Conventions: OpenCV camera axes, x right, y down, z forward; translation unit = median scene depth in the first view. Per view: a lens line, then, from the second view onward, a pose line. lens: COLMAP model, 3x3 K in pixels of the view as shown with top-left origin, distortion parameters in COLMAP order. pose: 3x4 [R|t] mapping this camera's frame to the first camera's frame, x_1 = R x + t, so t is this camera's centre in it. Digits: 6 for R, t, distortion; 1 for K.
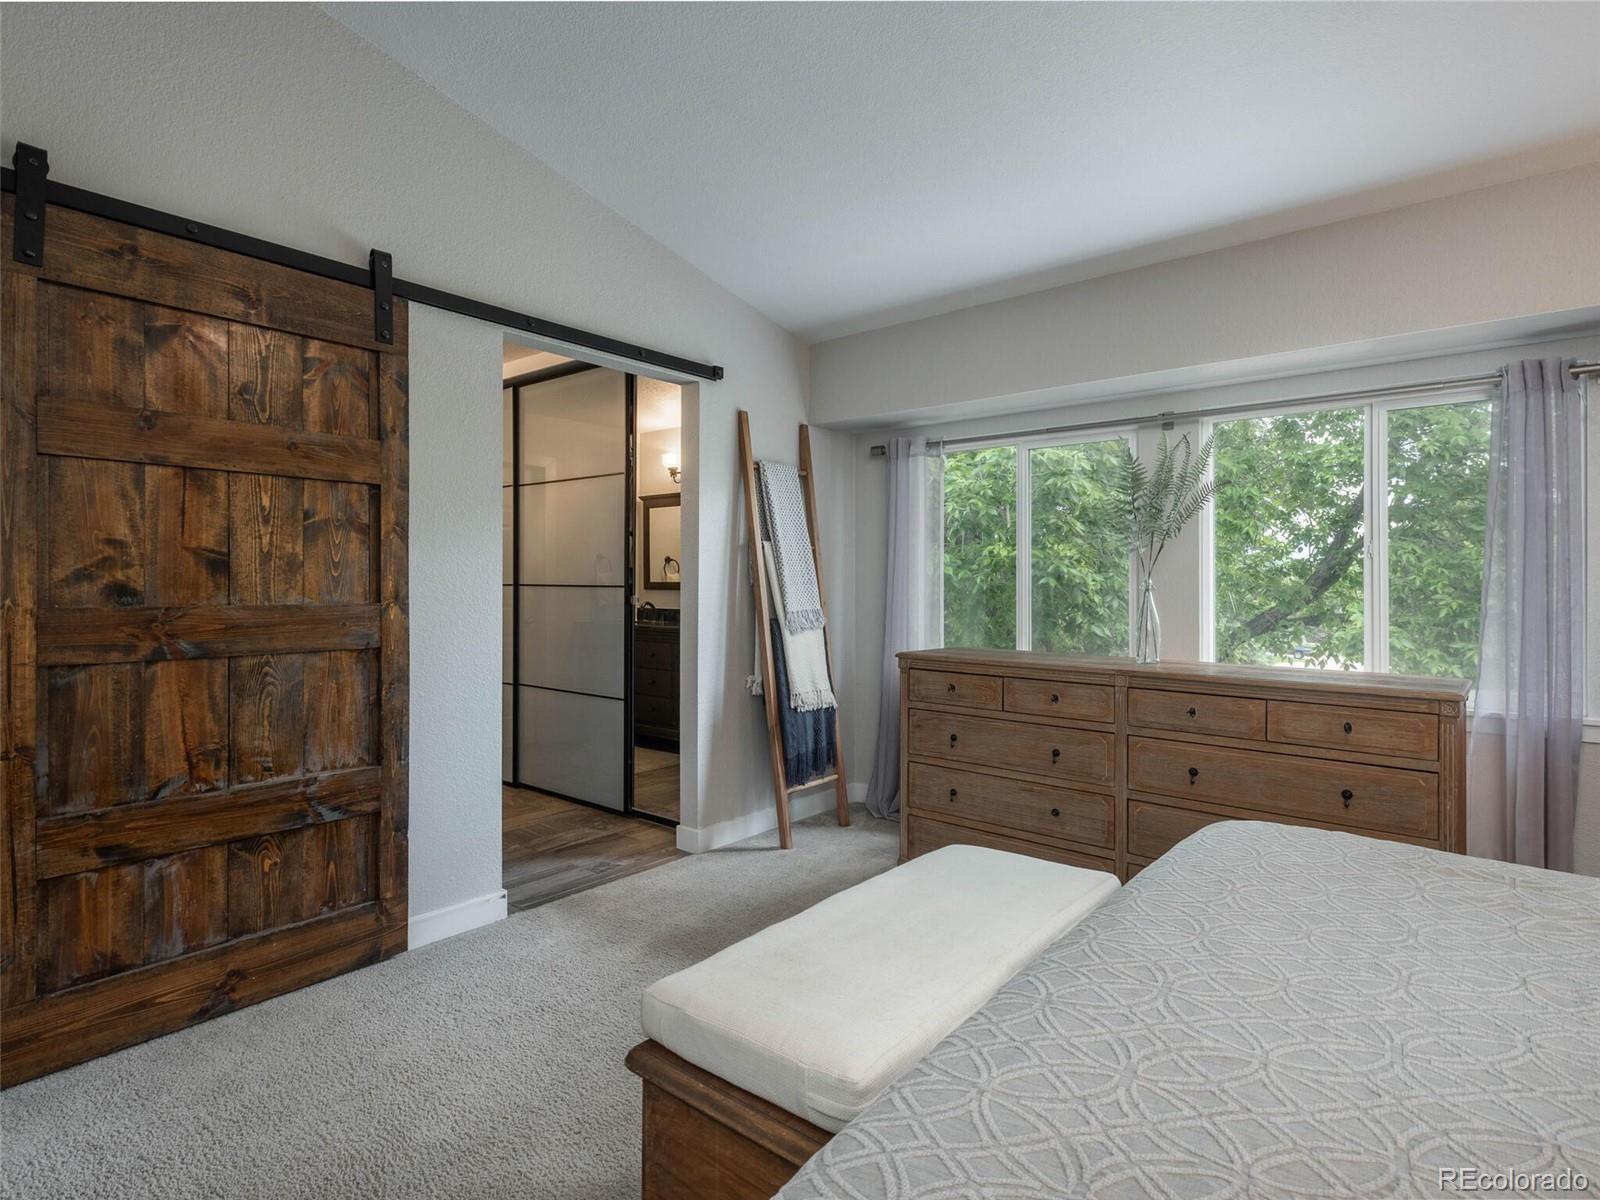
lens RADIAL K [[822.0, 0, 800.0], [0, 822.0, 600.0], [0, 0, 1]] dist [0.002456, 0.000135]
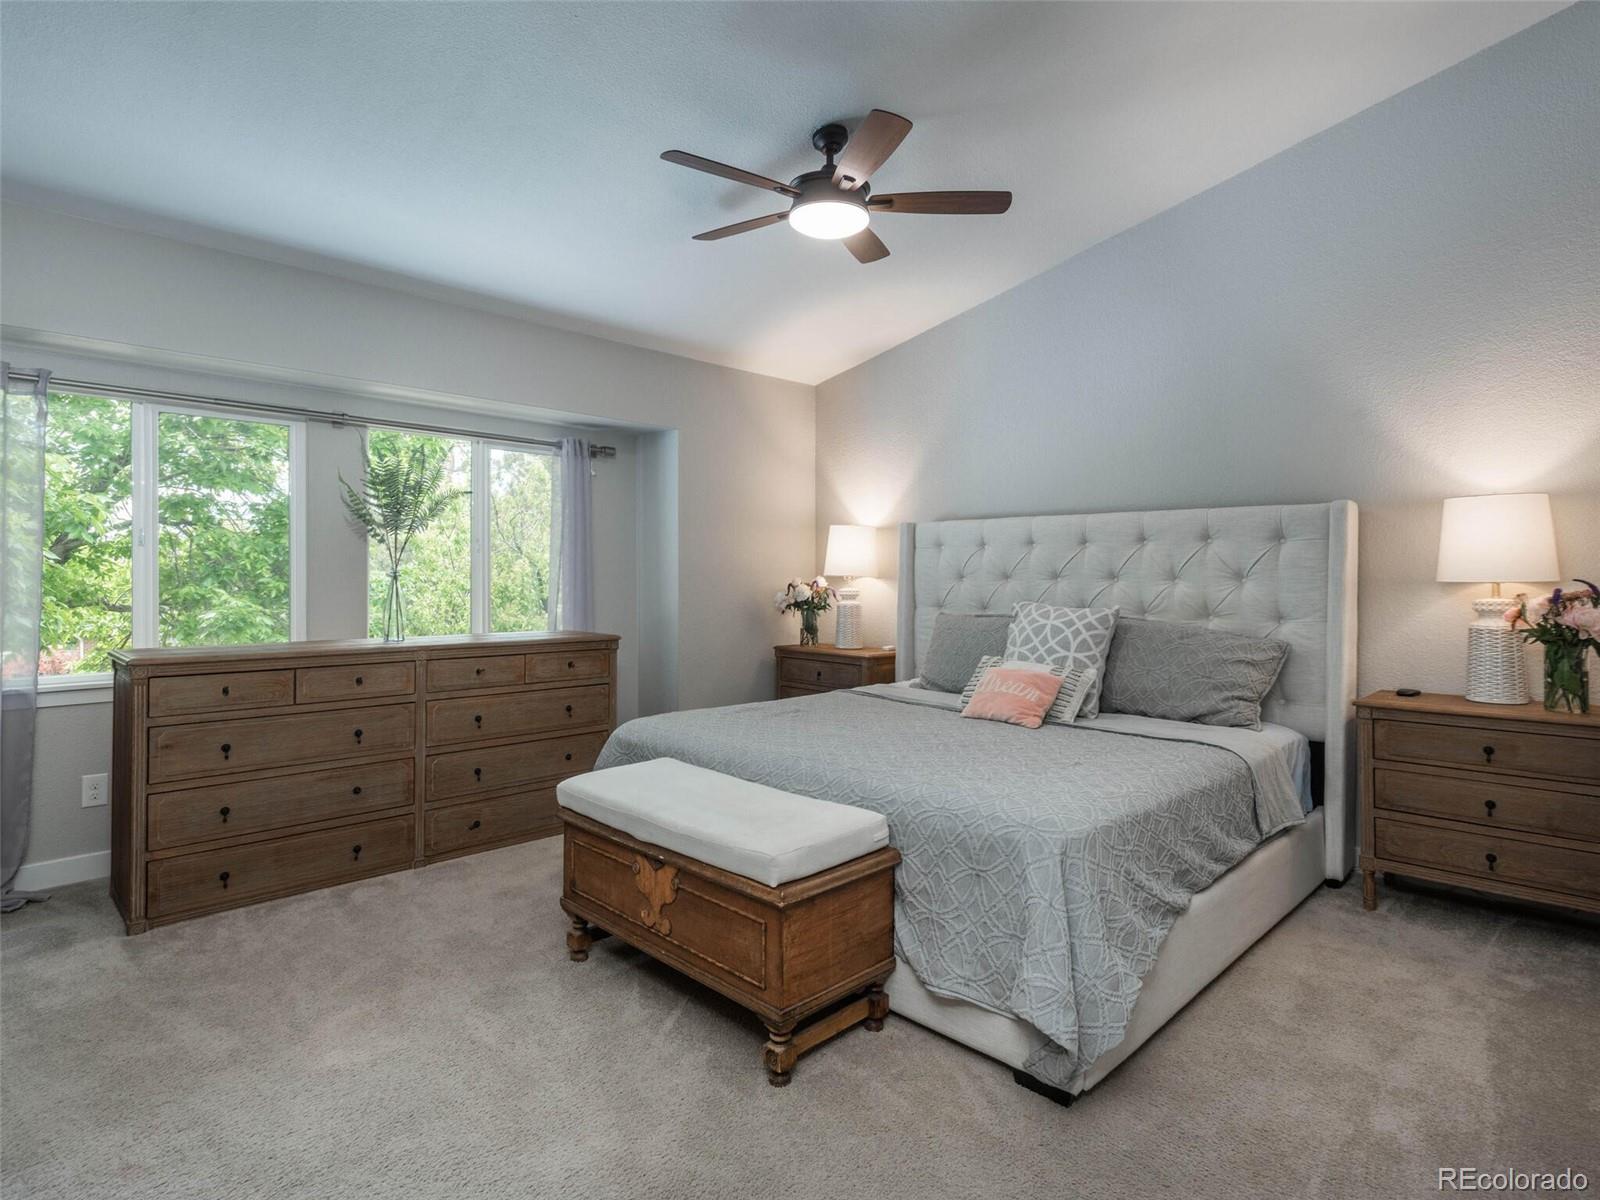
lens RADIAL K [[822.0, 0, 800.0], [0, 822.0, 600.0], [0, 0, 1]] dist [0.002456, 0.000135]
pose [[0.117160, -0.036503, 0.992442, -0.677371], [0.016438, 0.999259, 0.034813, -0.010730], [-0.992977, 0.012235, 0.117673, 0.328441]]
